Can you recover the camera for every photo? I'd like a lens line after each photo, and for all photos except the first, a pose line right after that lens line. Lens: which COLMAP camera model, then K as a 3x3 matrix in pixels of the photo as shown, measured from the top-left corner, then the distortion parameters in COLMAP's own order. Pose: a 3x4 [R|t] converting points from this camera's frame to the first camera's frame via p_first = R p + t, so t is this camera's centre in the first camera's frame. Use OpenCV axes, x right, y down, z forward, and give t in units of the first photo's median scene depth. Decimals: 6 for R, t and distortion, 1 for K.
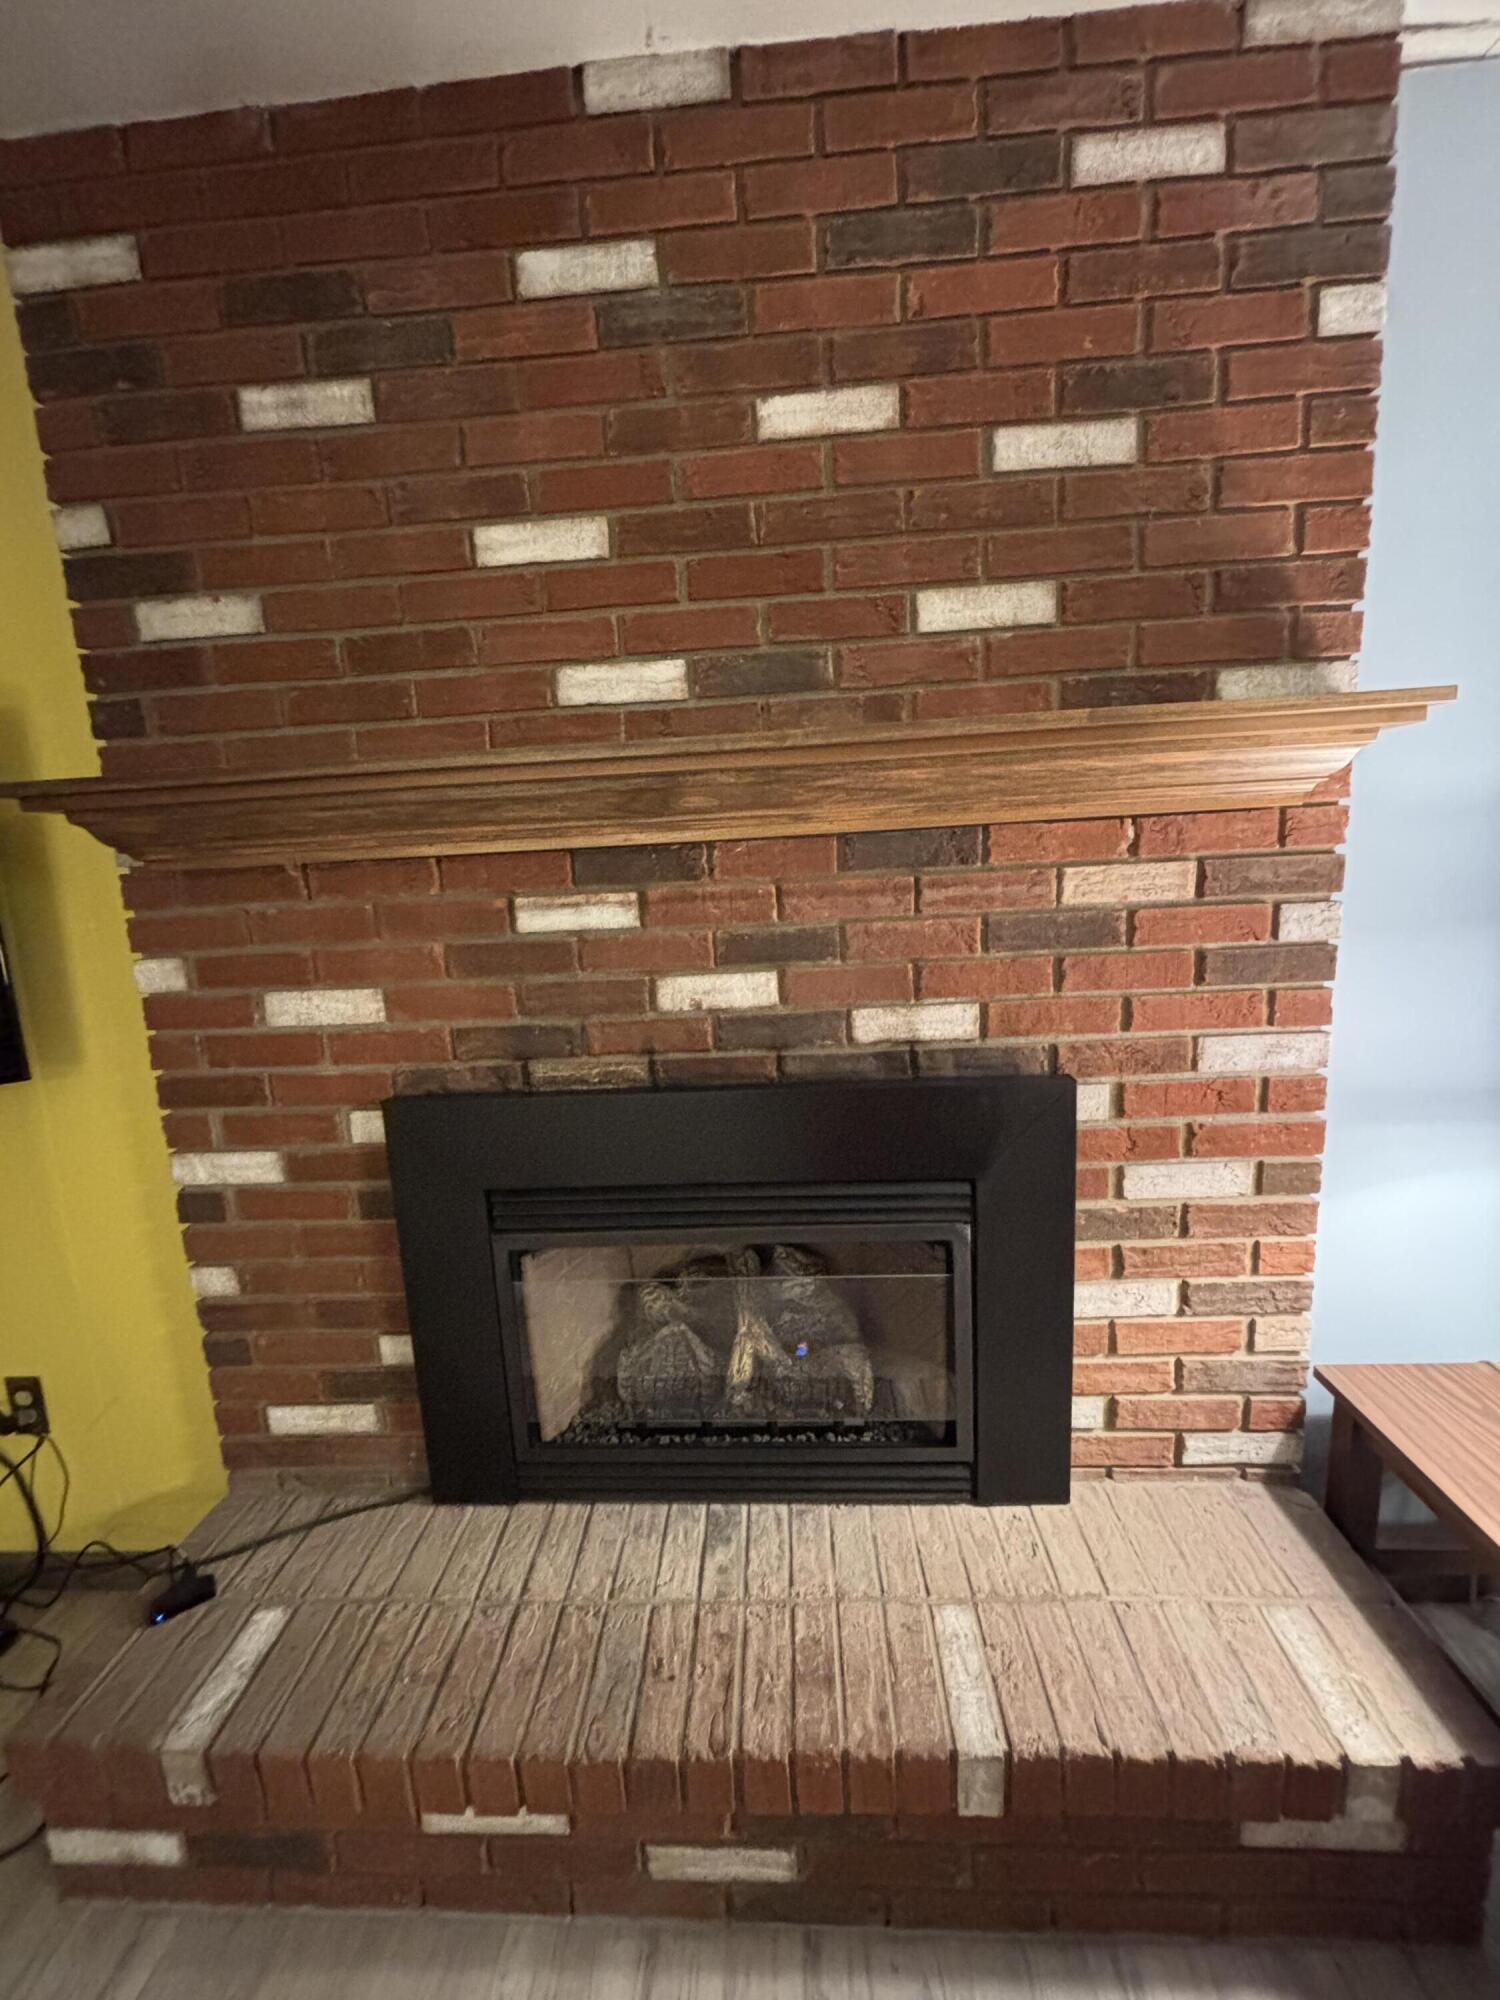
lens RADIAL K [[796.5, 0, 743.2], [0, 796.5, 1010.8], [0, 0, 1]] dist [-0.005665, 0.000682]
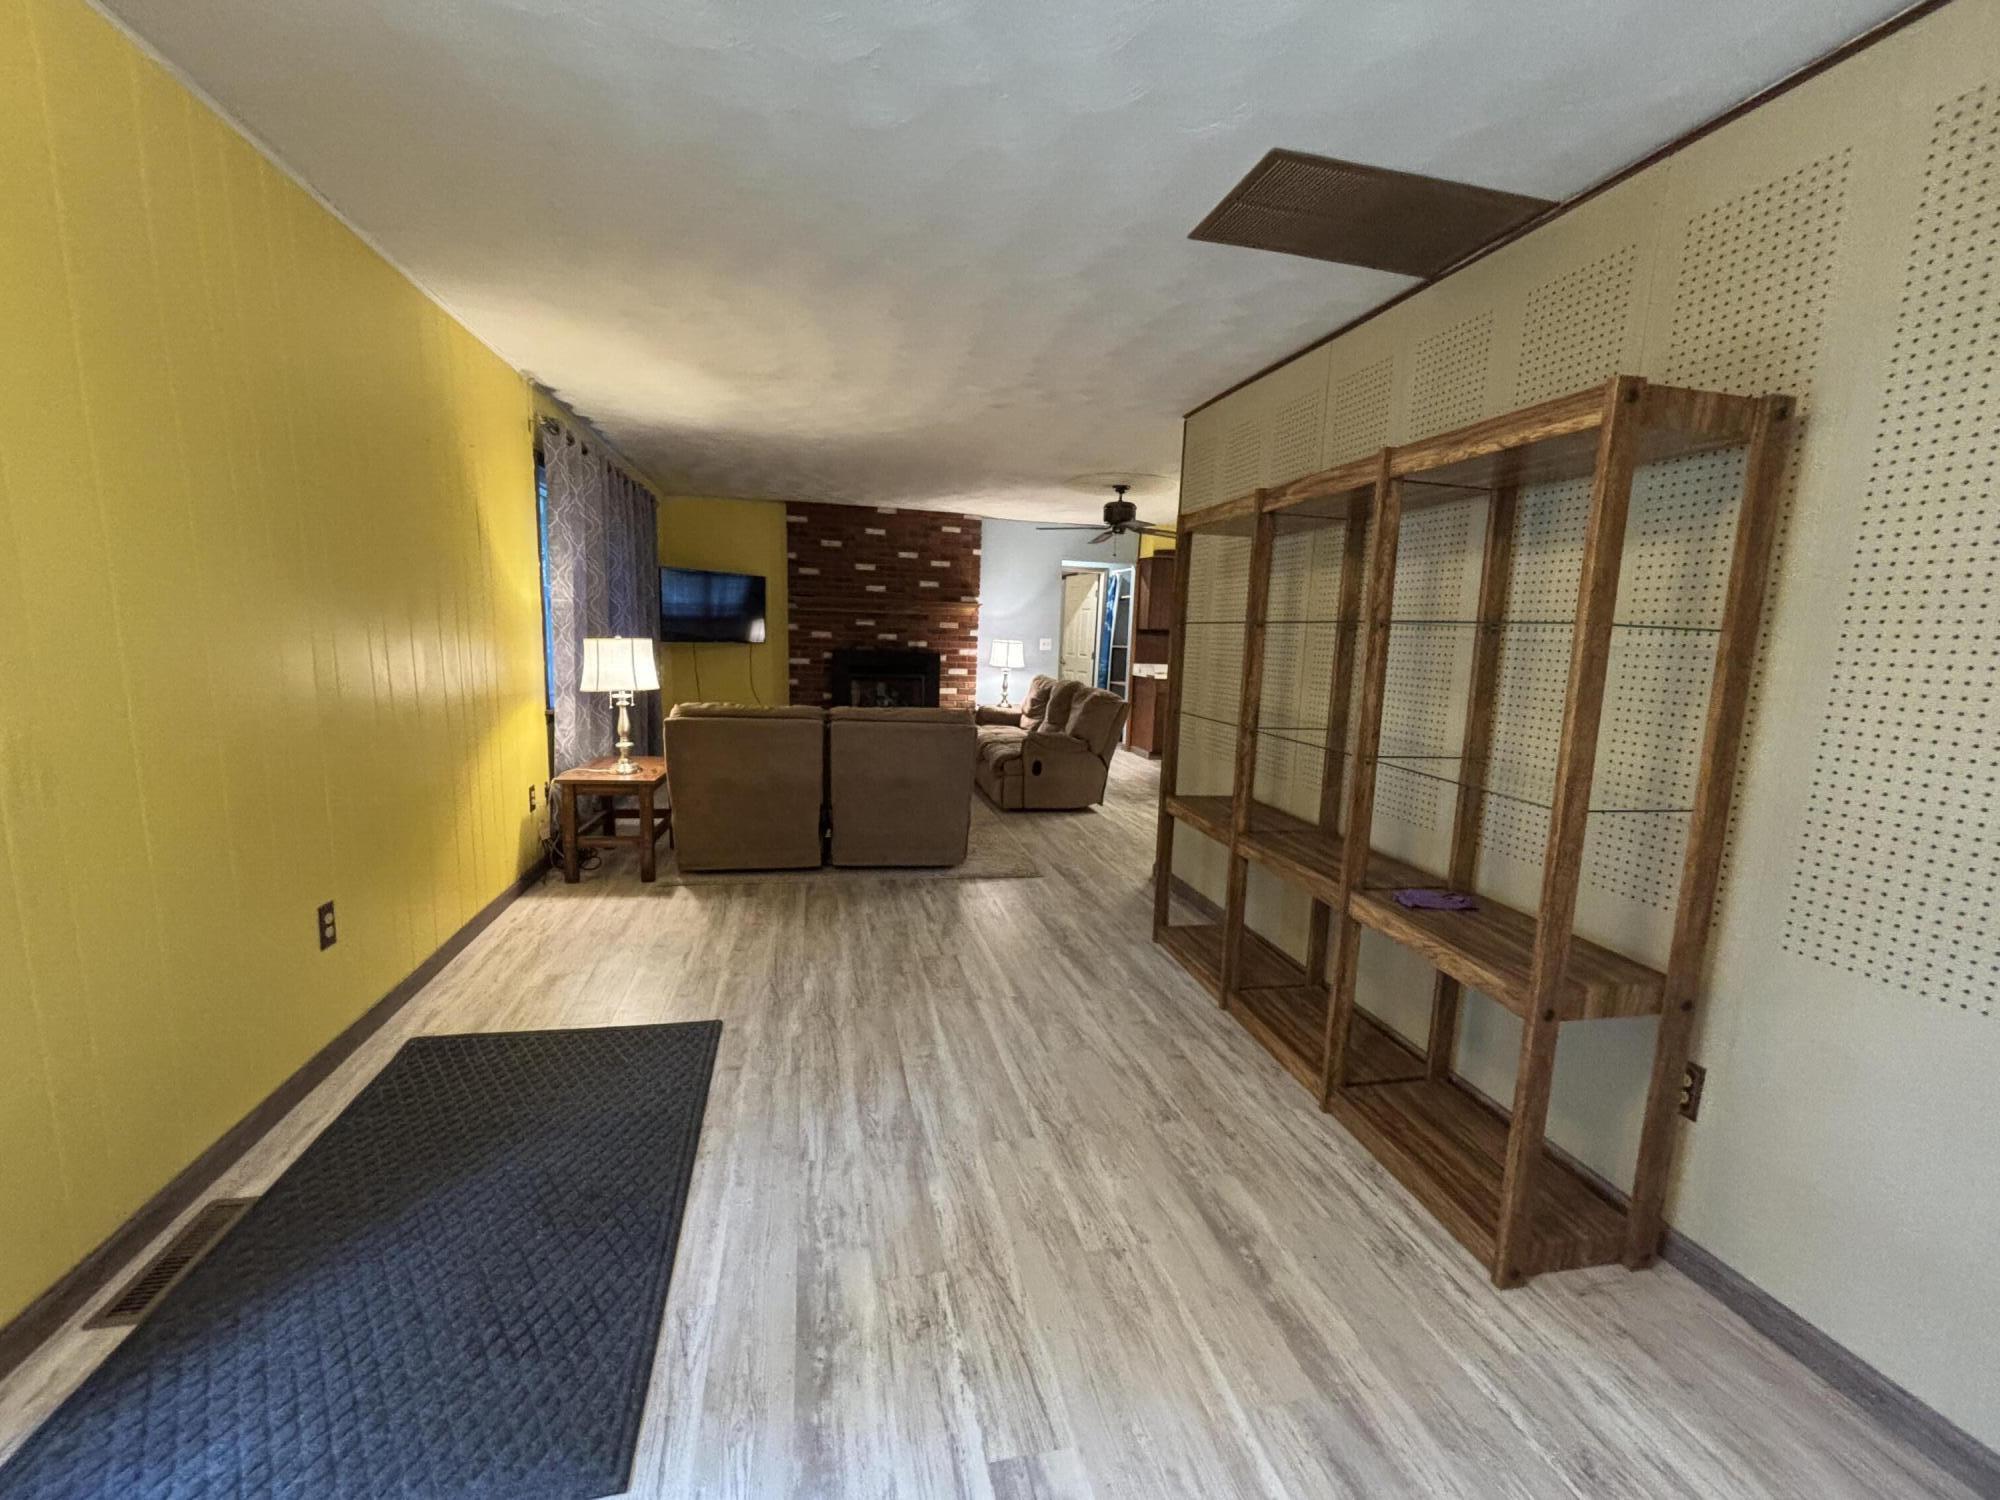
lens RADIAL K [[796.5, 0, 993.7], [0, 796.5, 751.0], [0, 0, 1]] dist [-0.005665, 0.000682]
pose [[0.956550, 0.043618, 0.288288, -1.031339], [-0.035387, 0.998805, -0.033705, 1.093831], [-0.289414, 0.022039, 0.956950, -5.423943]]
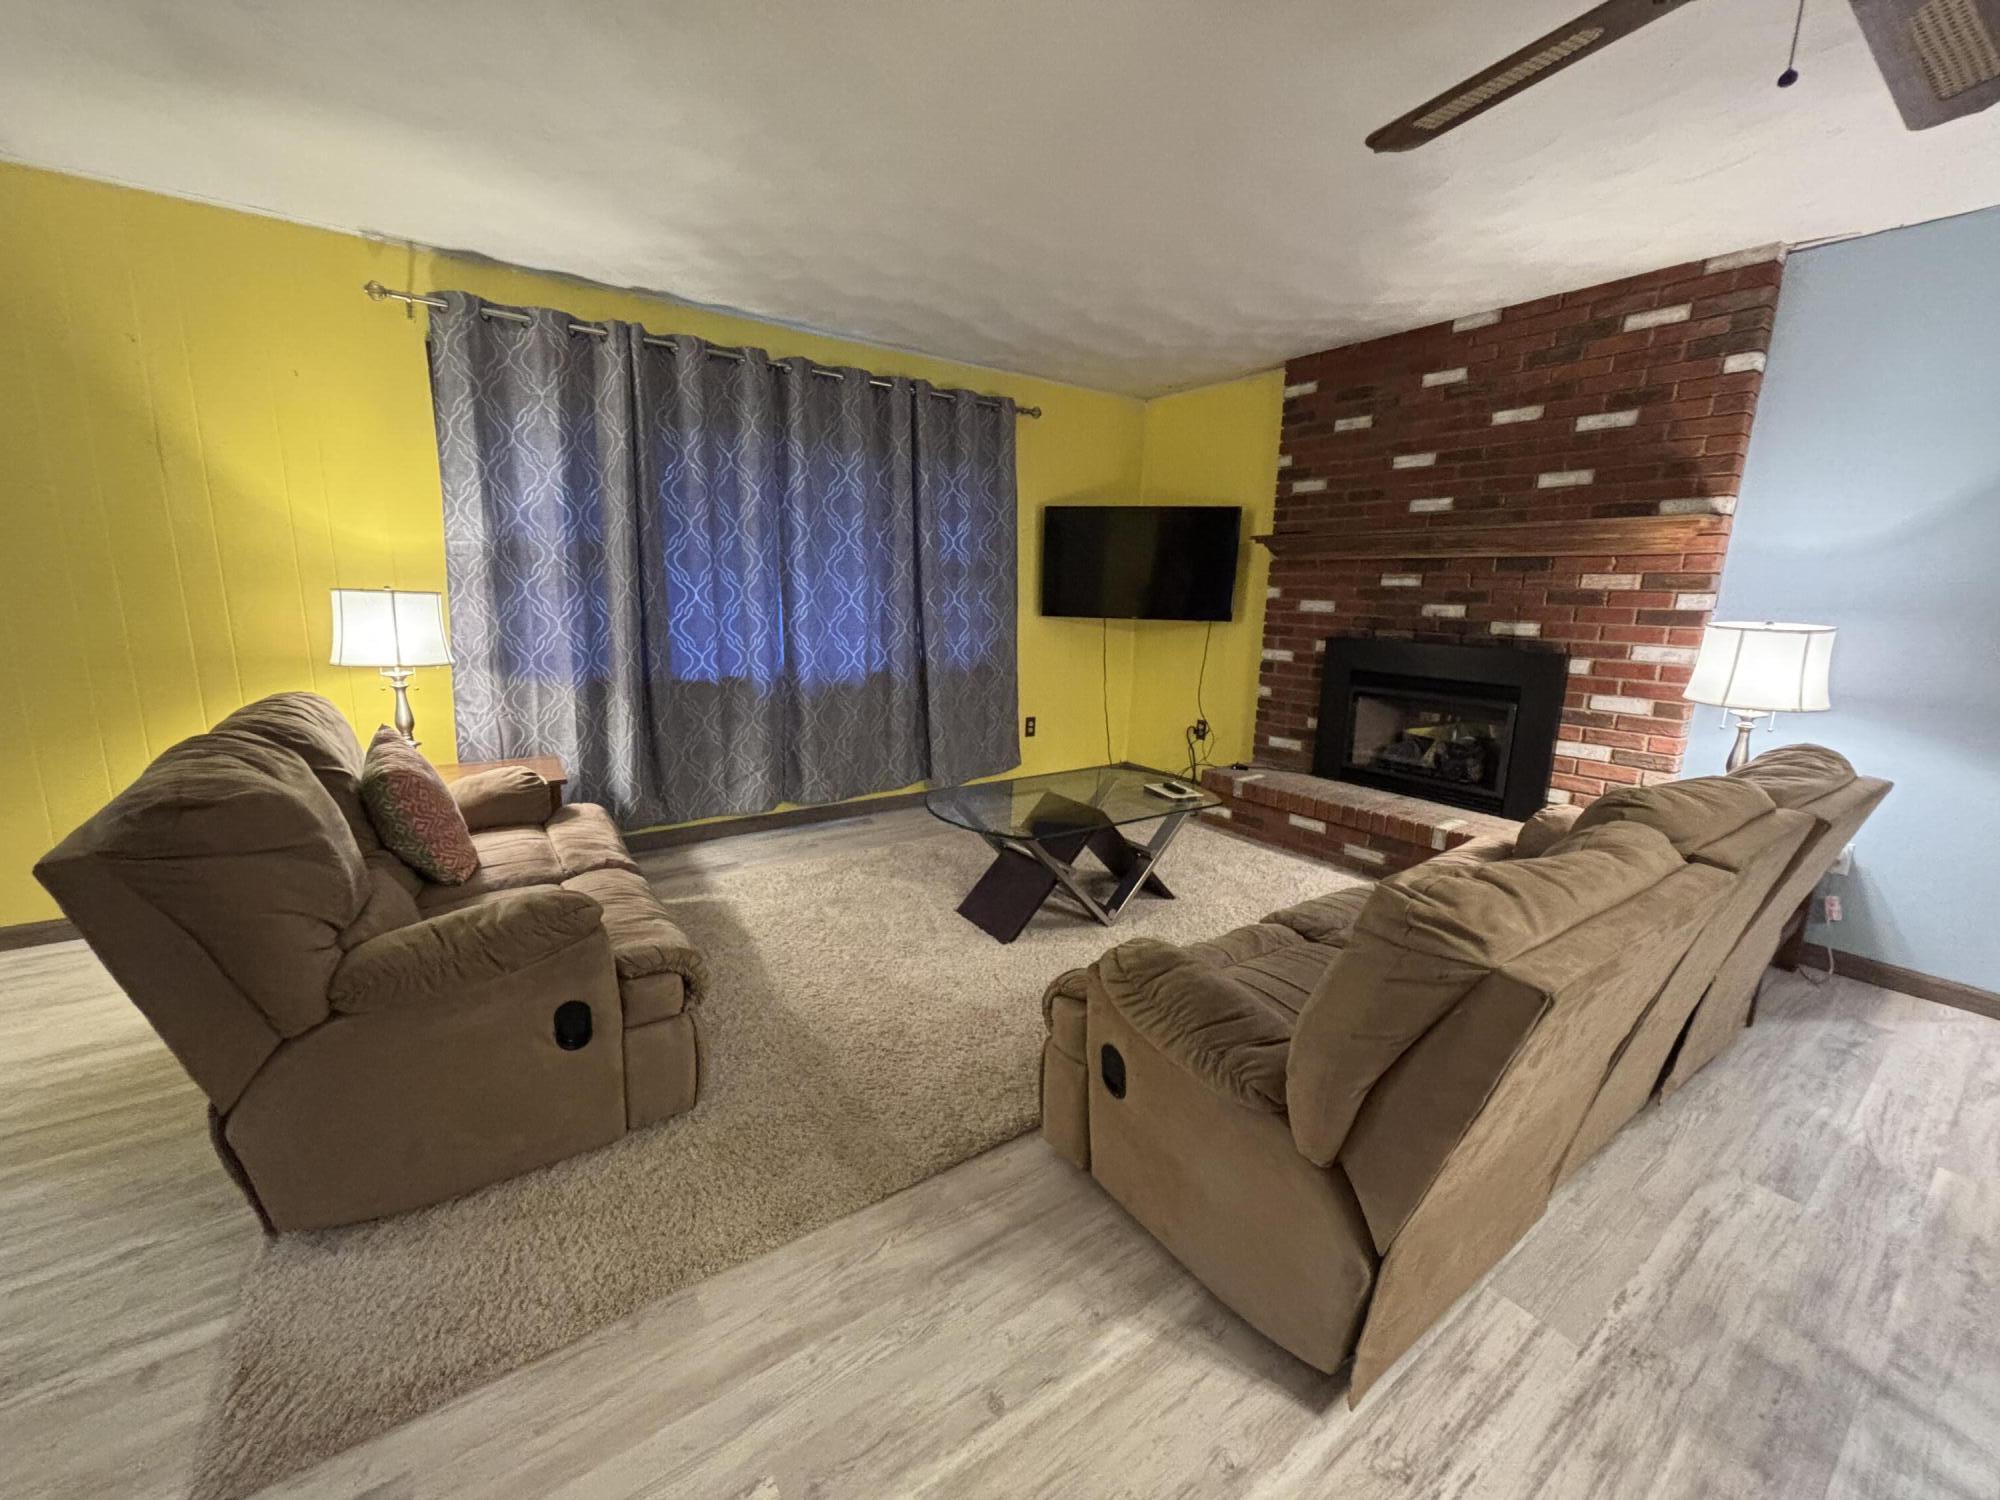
lens RADIAL K [[796.5, 0, 1014.9], [0, 796.5, 742.7], [0, 0, 1]] dist [-0.005665, 0.000682]
pose [[0.629957, 0.213573, -0.746686, 1.263072], [-0.192447, 0.974387, 0.116340, 0.410193], [0.752408, 0.070409, 0.654923, -2.048090]]
